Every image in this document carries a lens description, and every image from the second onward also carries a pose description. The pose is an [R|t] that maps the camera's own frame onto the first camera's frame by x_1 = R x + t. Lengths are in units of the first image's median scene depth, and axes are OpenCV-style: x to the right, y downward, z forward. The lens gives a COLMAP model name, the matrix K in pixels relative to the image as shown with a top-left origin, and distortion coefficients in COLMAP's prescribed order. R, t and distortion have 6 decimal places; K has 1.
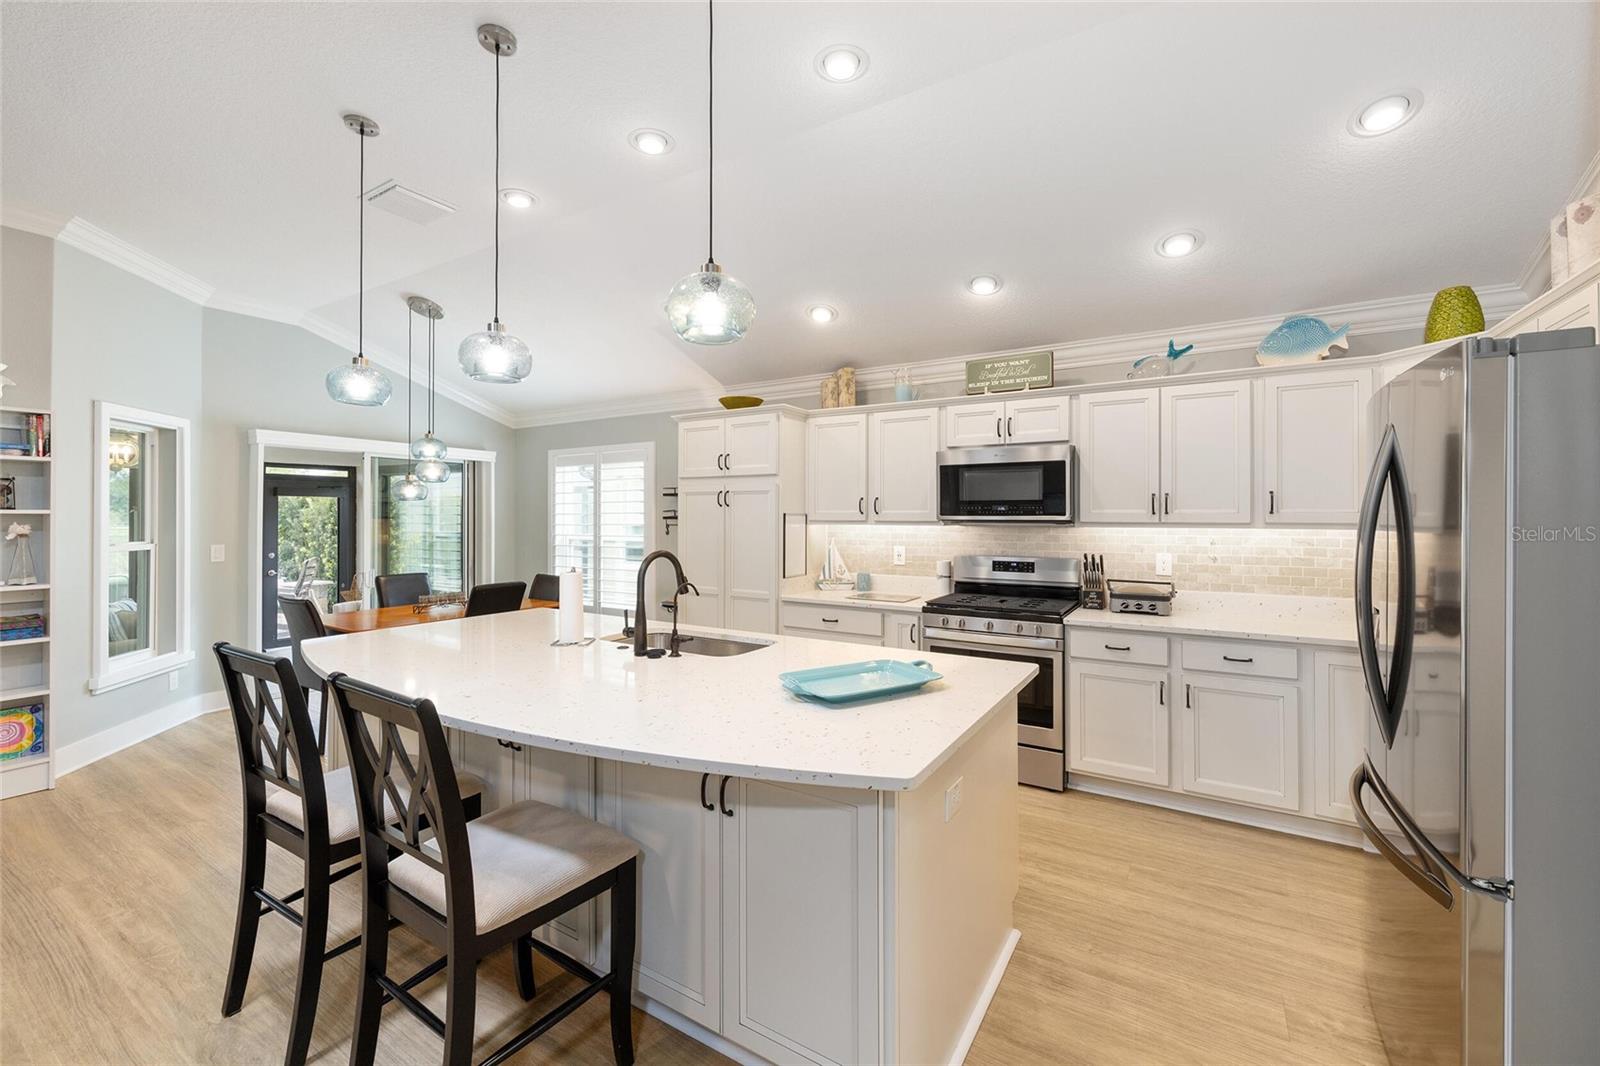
lens RADIAL K [[649.4, 0, 803.4], [0, 649.4, 512.7], [0, 0, 1]] dist [-0.000307, 0.000299]
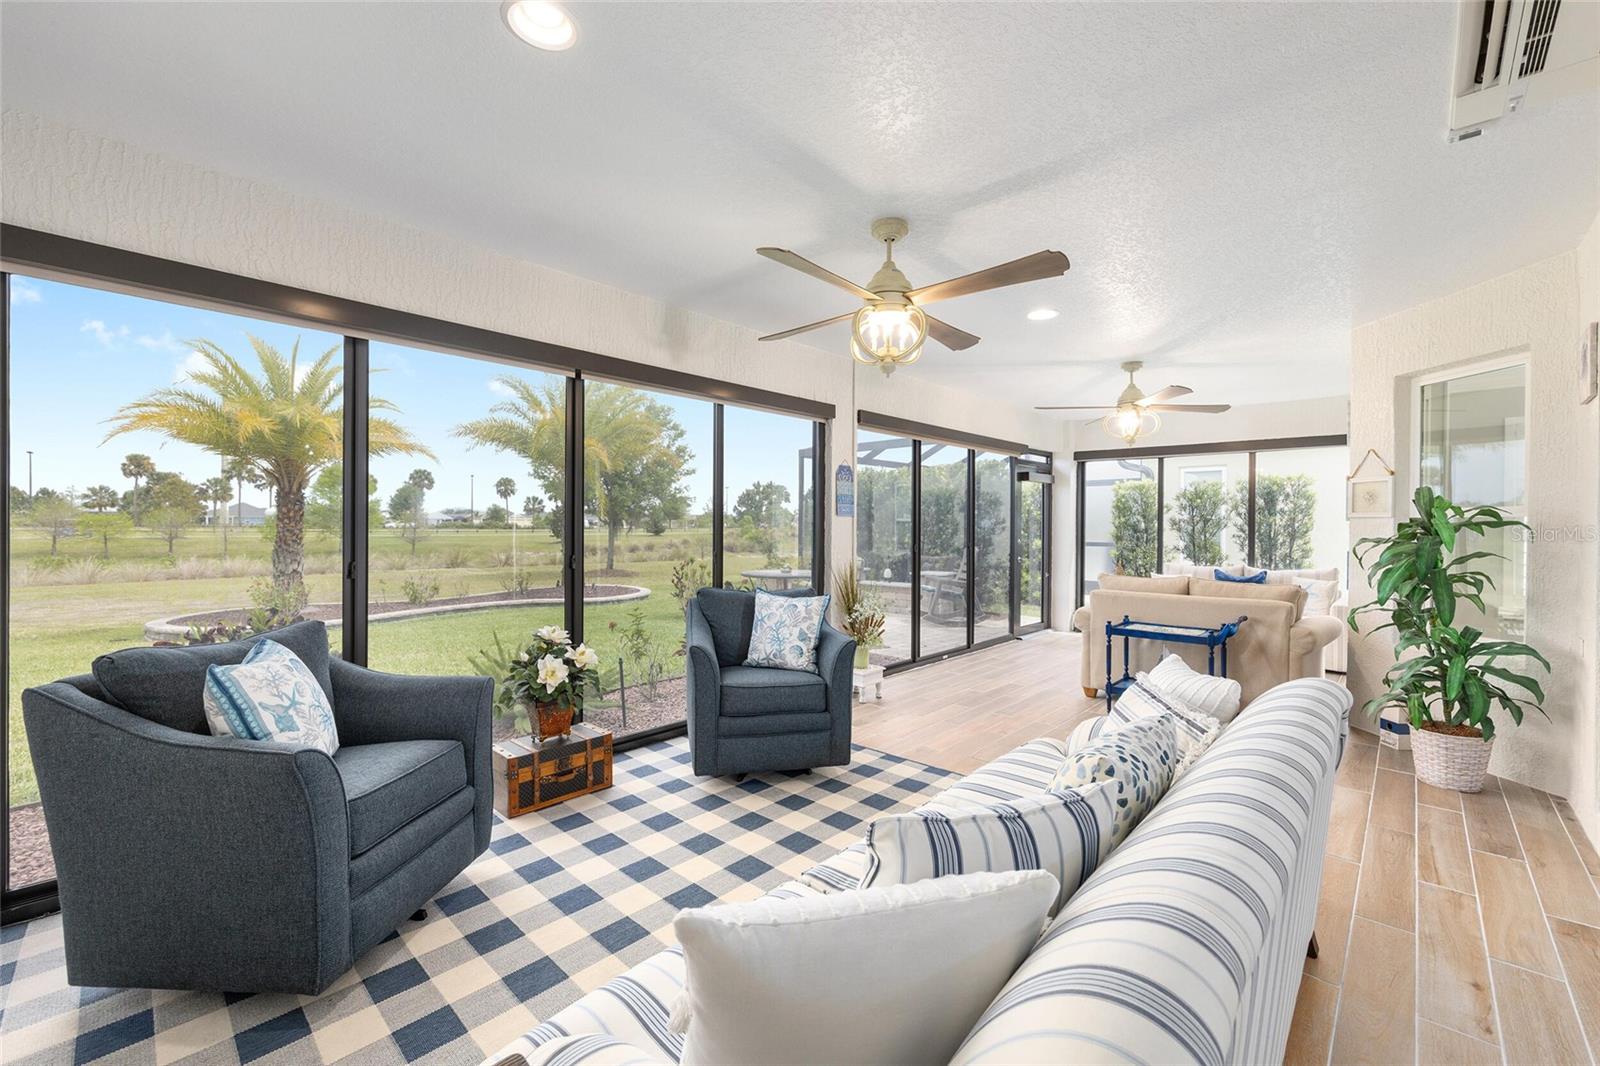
lens RADIAL K [[643.4, 0, 804.5], [0, 643.4, 529.9], [0, 0, 1]] dist [-0.002601, 0.000194]
pose [[0.979228, 0.007482, -0.202622, -1.855214], [-0.004815, 0.999895, 0.013651, 0.072437], [0.202703, -0.012392, 0.979162, -0.027327]]
